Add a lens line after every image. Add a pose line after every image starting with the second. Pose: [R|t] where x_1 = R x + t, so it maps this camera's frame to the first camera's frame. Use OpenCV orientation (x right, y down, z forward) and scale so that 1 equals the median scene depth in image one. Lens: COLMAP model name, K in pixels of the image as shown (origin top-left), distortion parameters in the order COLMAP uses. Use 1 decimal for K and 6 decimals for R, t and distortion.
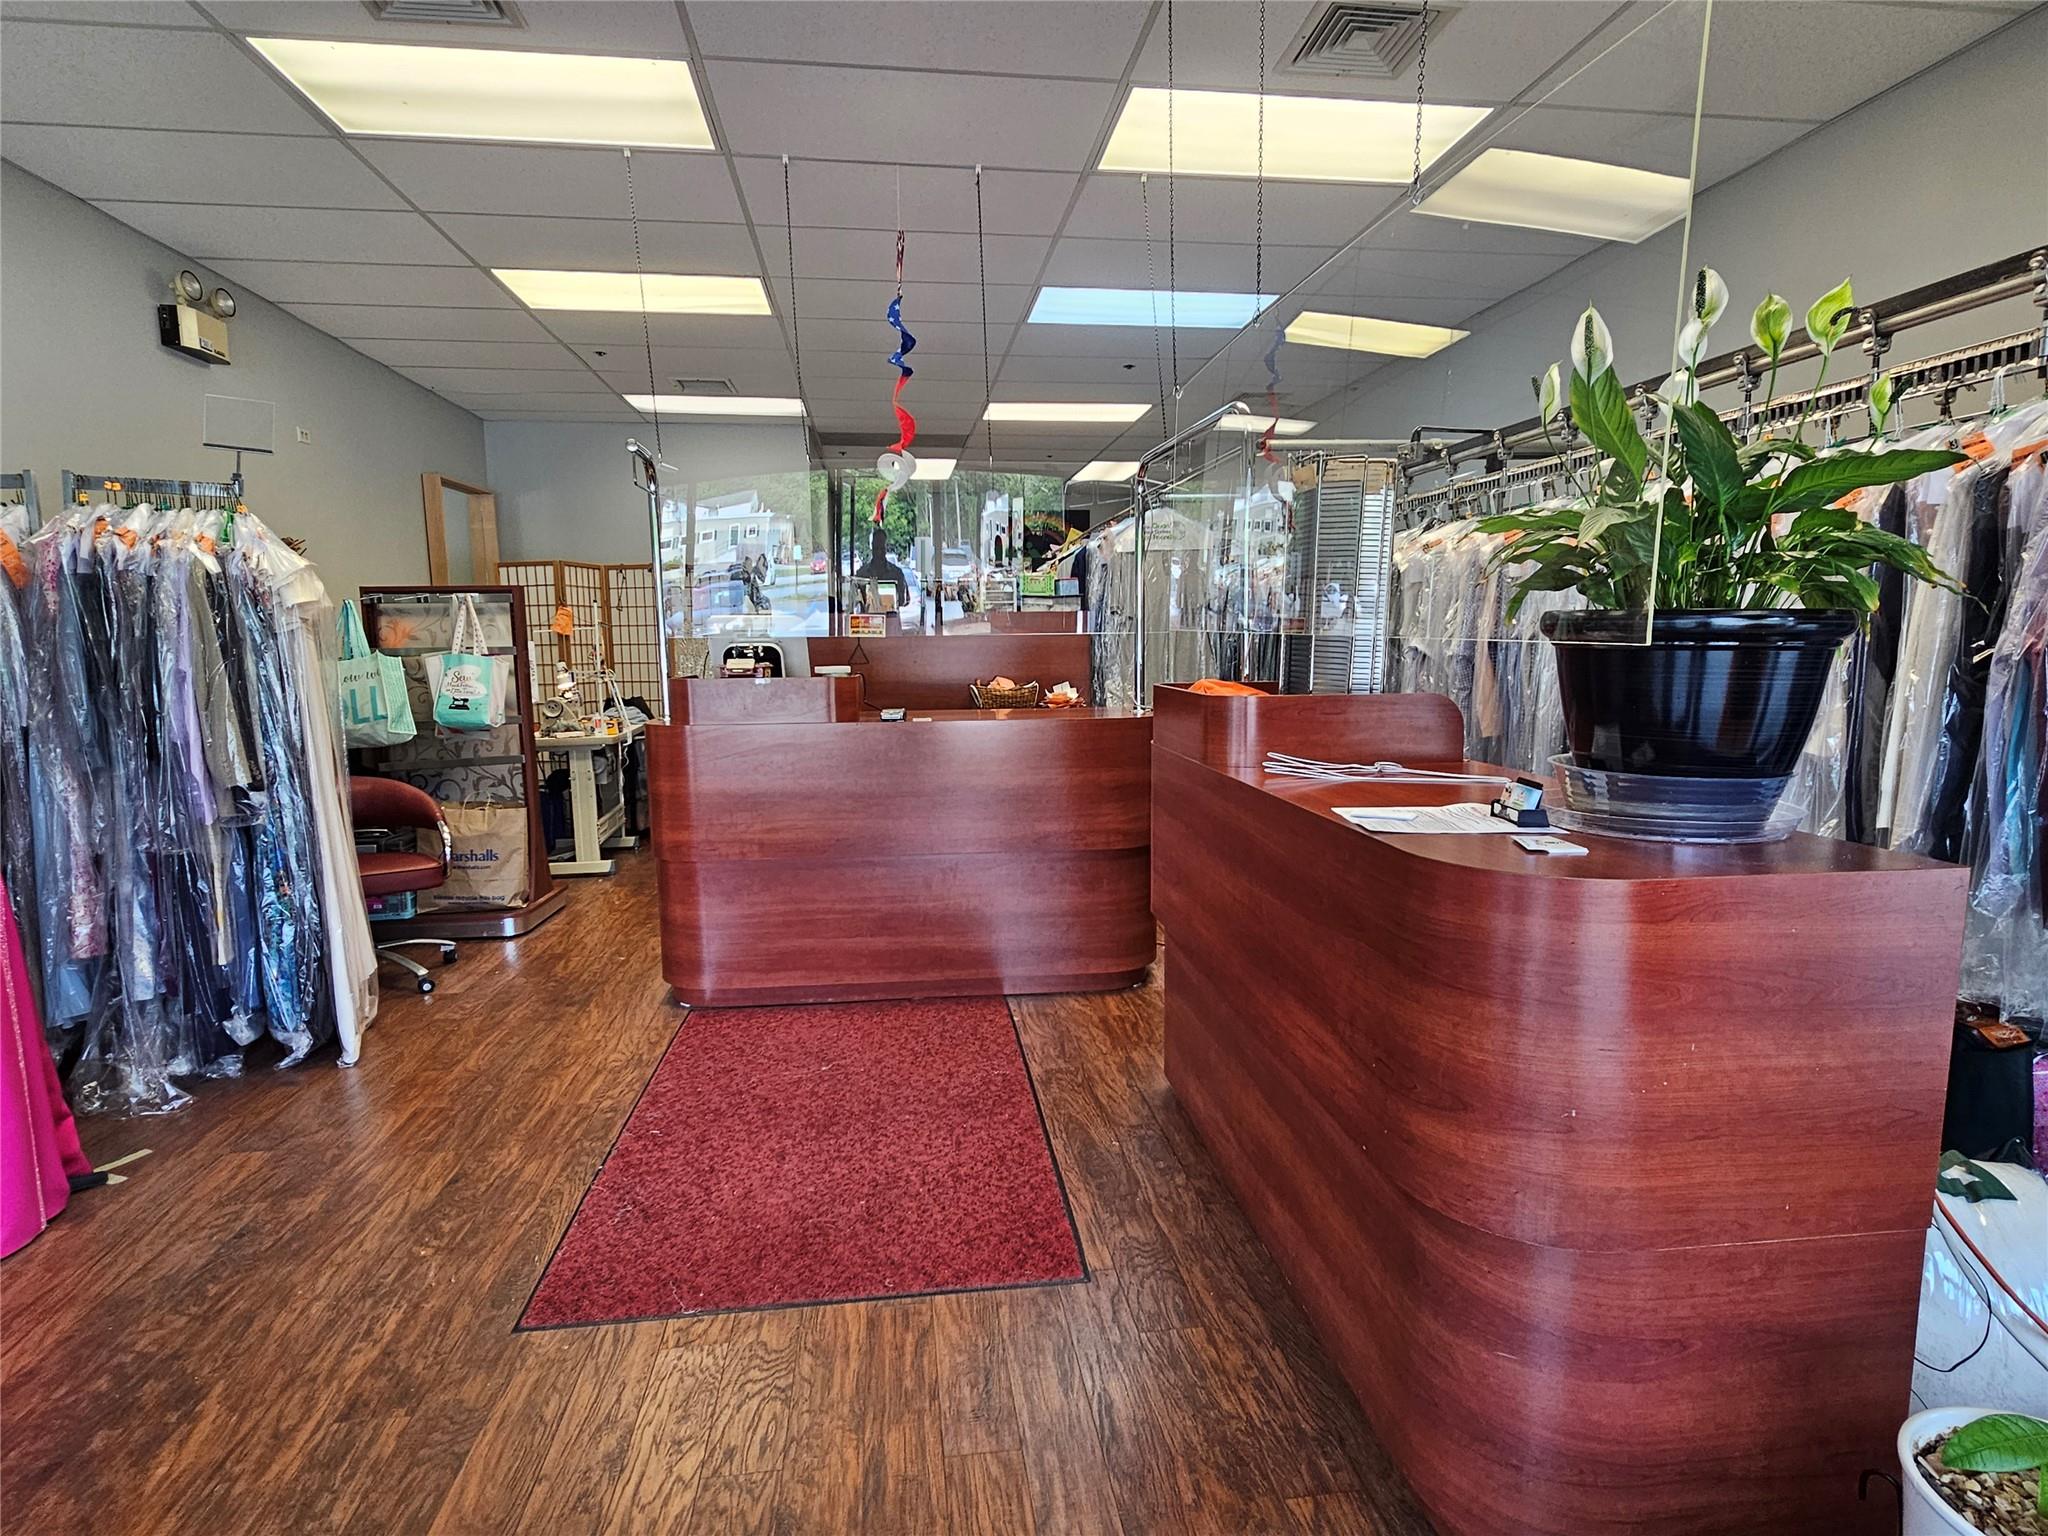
lens RADIAL K [[1069.8, 0, 1030.4], [0, 1069.8, 776.9], [0, 0, 1]] dist [-0.002200, -0.001719]
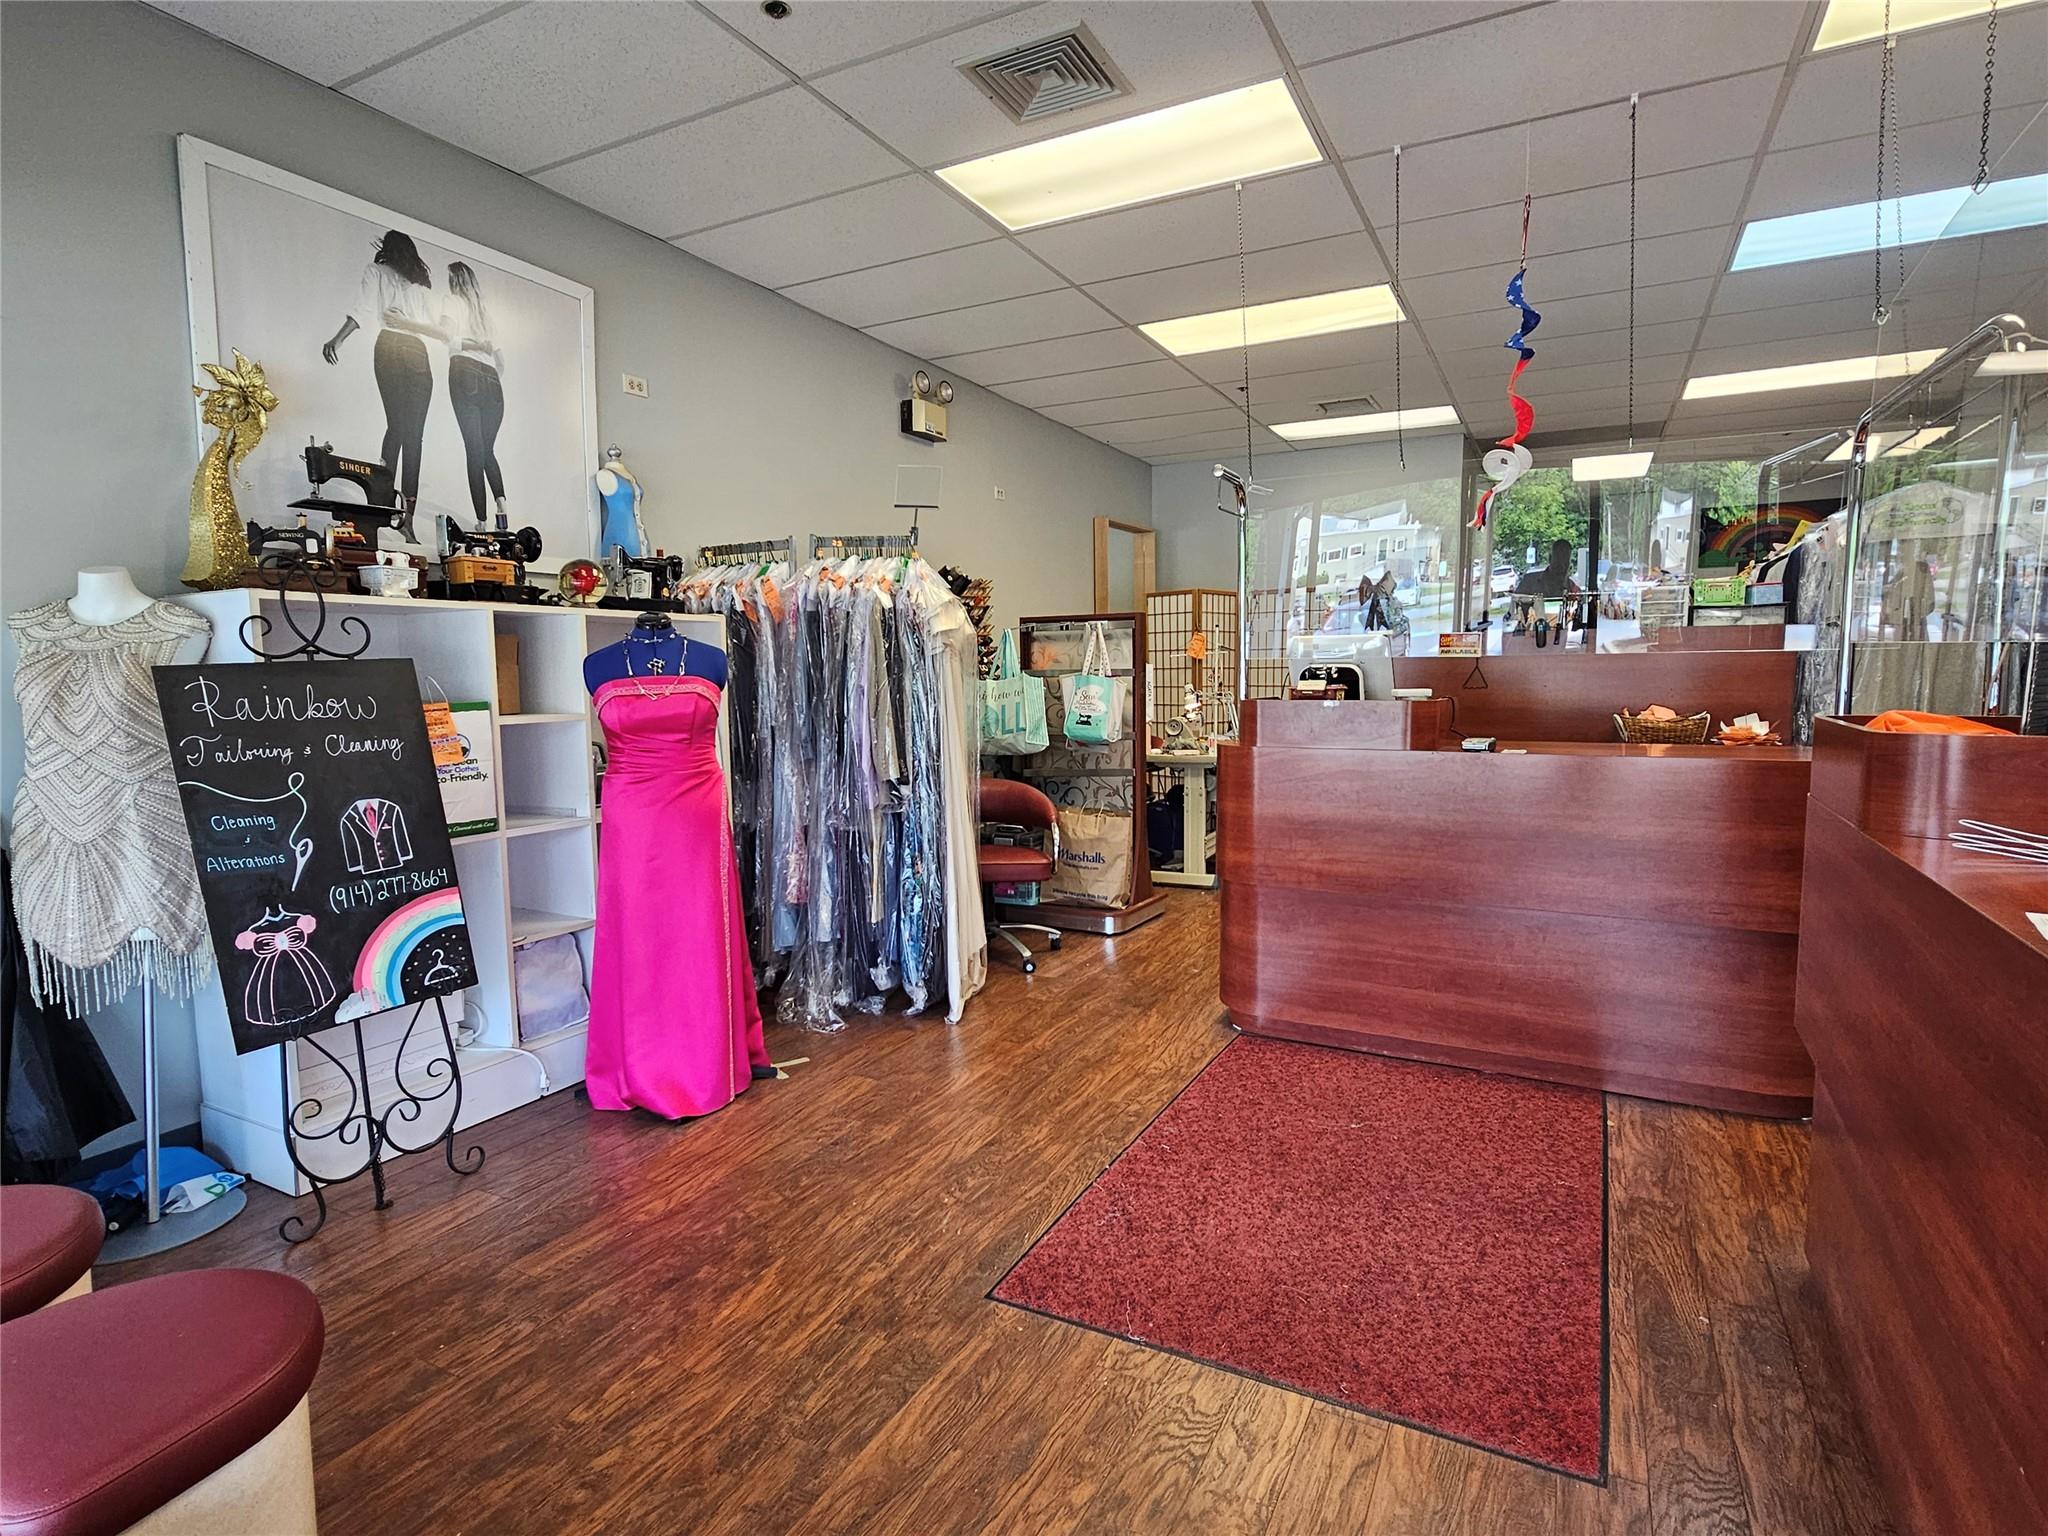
lens RADIAL K [[1069.8, 0, 1014.4], [0, 1069.8, 776.4], [0, 0, 1]] dist [-0.002200, -0.001719]
pose [[0.811054, 0.058350, -0.582053, 0.076624], [-0.072649, 0.997357, -0.001249, -0.003147], [0.580442, 0.043298, 0.813150, 0.065469]]
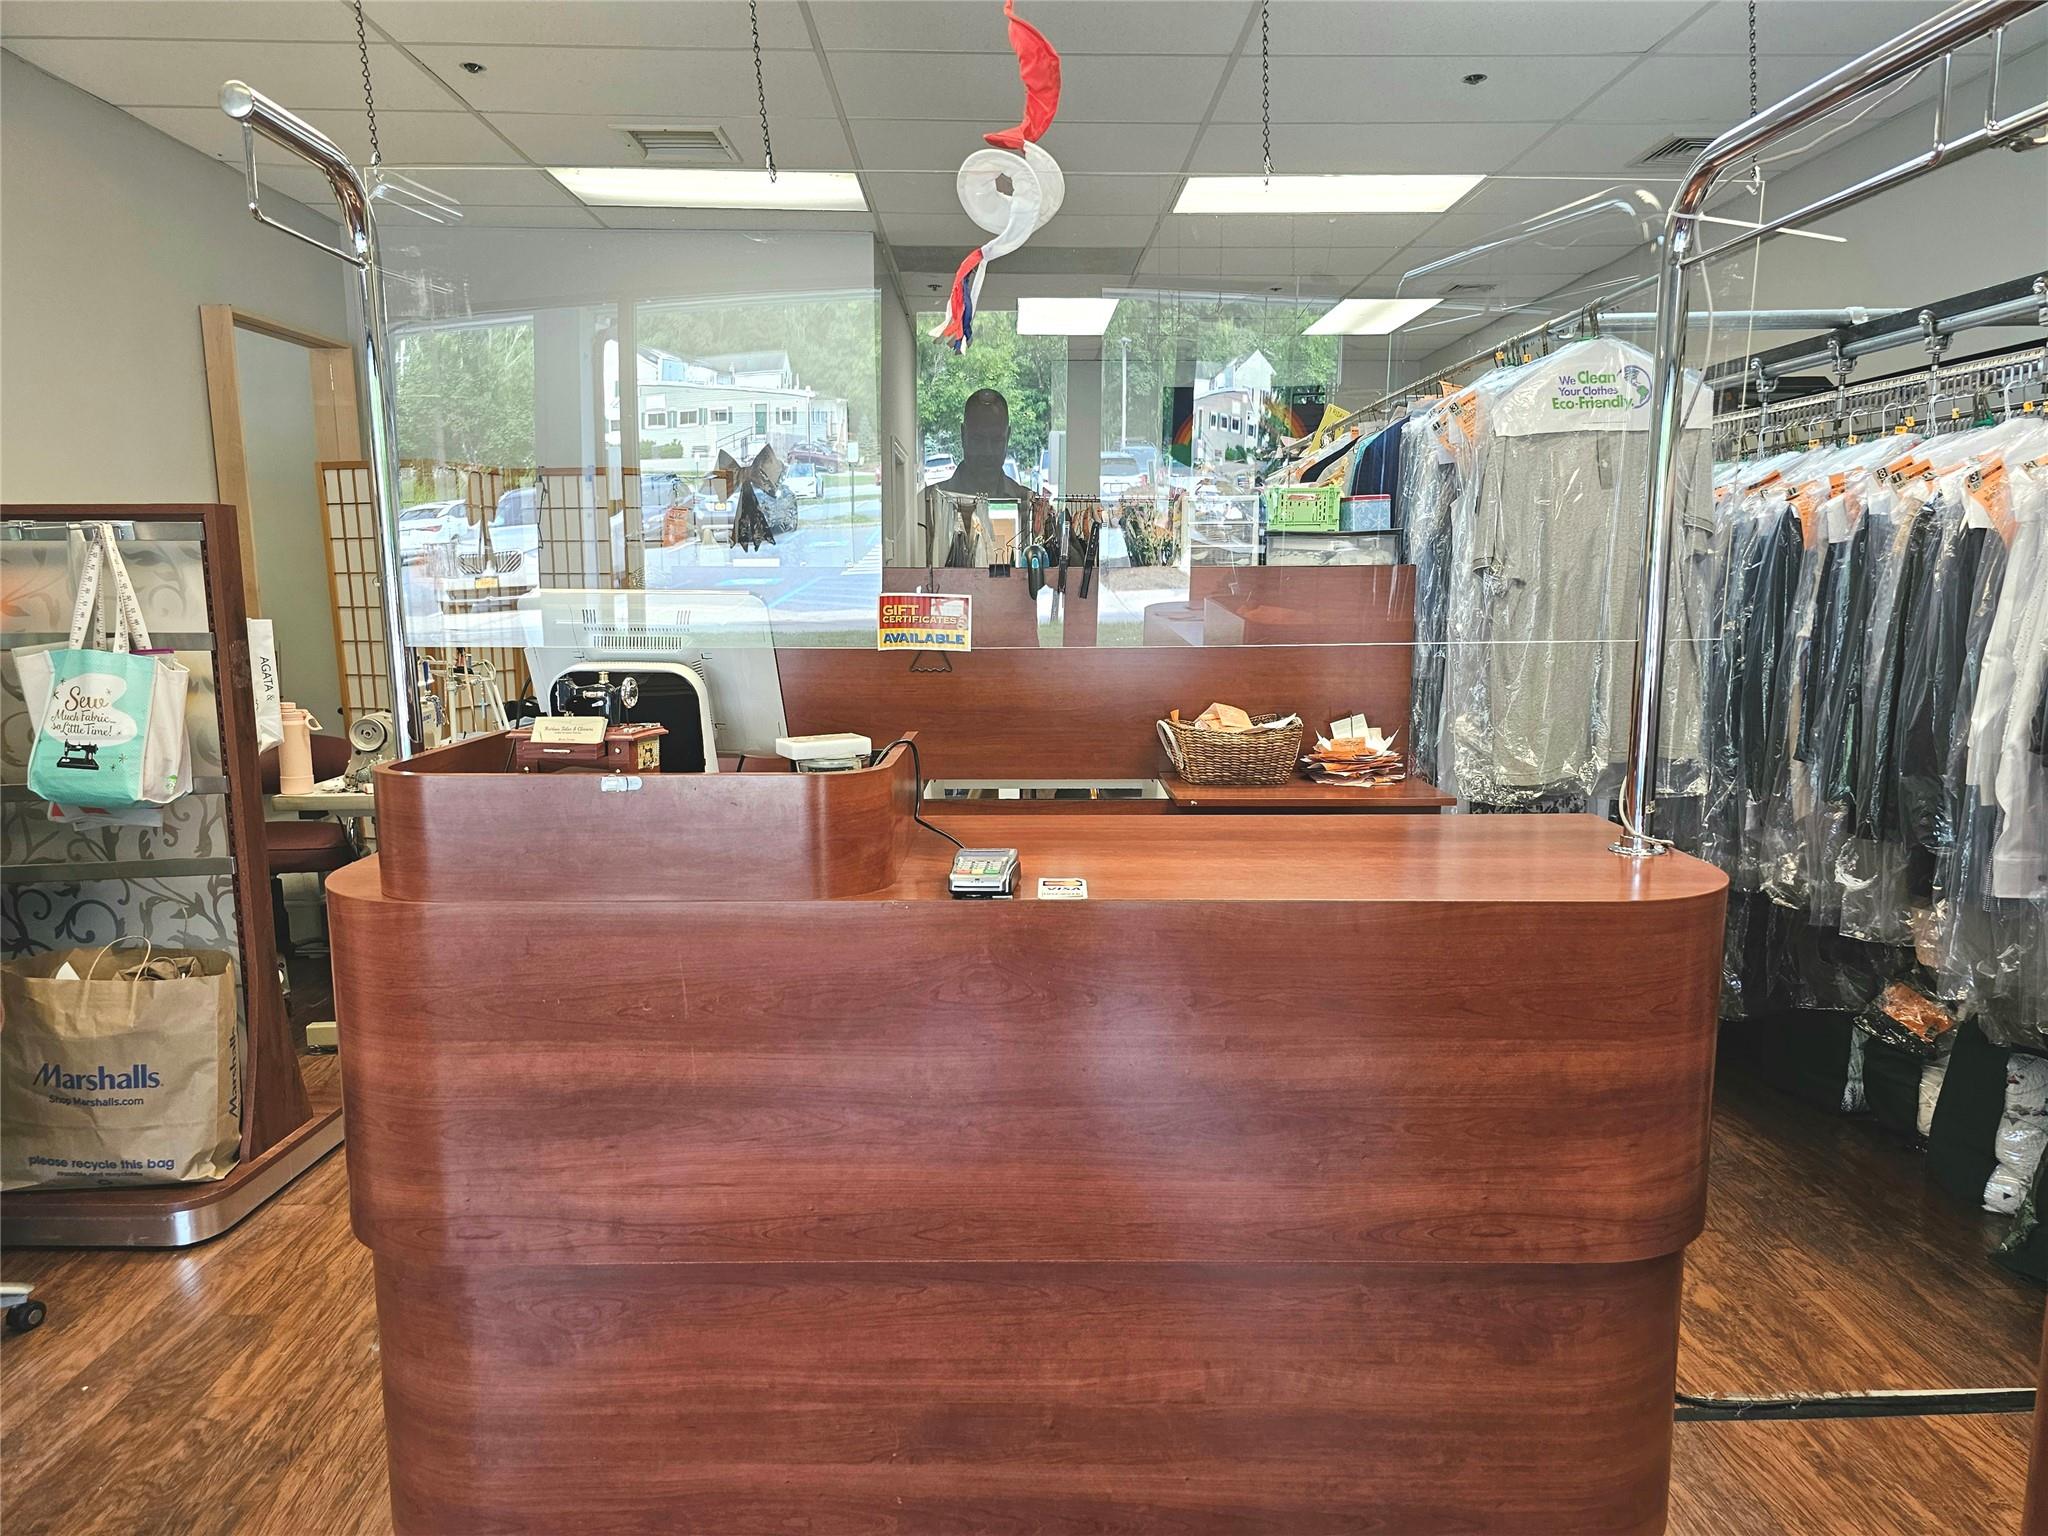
lens RADIAL K [[1382.6, 0, 1036.0], [0, 1382.6, 781.1], [0, 0, 1]] dist [0.035253, -0.013045]
pose [[0.993802, 0.025751, -0.108138, -0.062547], [-0.023620, 0.999502, 0.020943, -0.101185], [0.108623, -0.018259, 0.993915, 0.547069]]
